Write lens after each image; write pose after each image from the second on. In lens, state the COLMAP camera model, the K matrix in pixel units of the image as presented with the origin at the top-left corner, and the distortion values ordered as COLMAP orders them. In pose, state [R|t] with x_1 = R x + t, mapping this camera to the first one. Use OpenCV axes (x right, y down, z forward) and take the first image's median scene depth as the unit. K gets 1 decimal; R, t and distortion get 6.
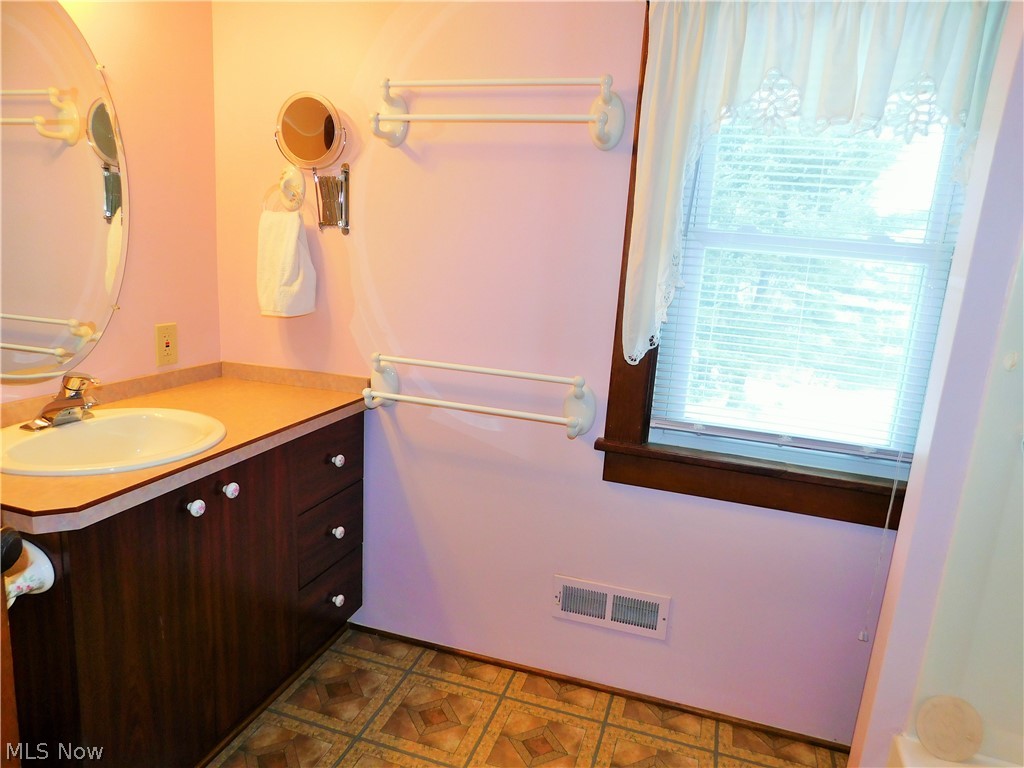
lens RADIAL K [[680.5, 0, 512.0], [0, 680.5, 384.0], [0, 0, 1]] dist [-0.054013, 0.044658]
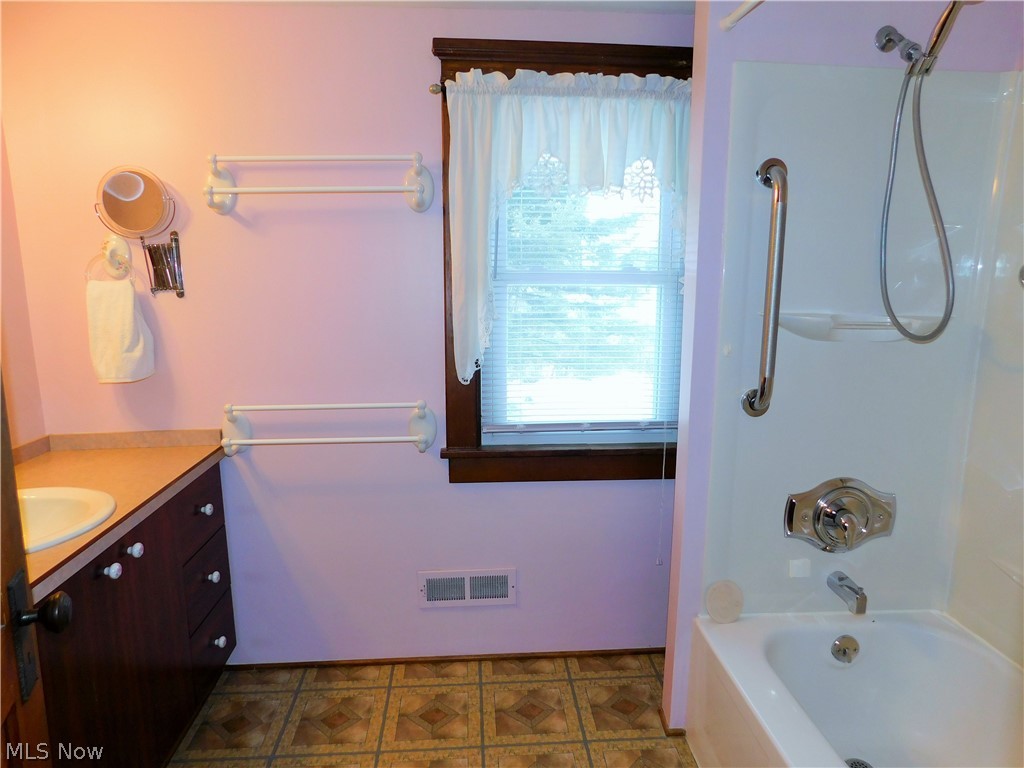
lens RADIAL K [[680.5, 0, 512.0], [0, 680.5, 384.0], [0, 0, 1]] dist [-0.054013, 0.044658]
pose [[0.927829, -0.130103, 0.349581, -0.161567], [0.138402, 0.990375, 0.001251, -0.017621], [-0.346379, 0.047222, 0.936905, -0.169526]]
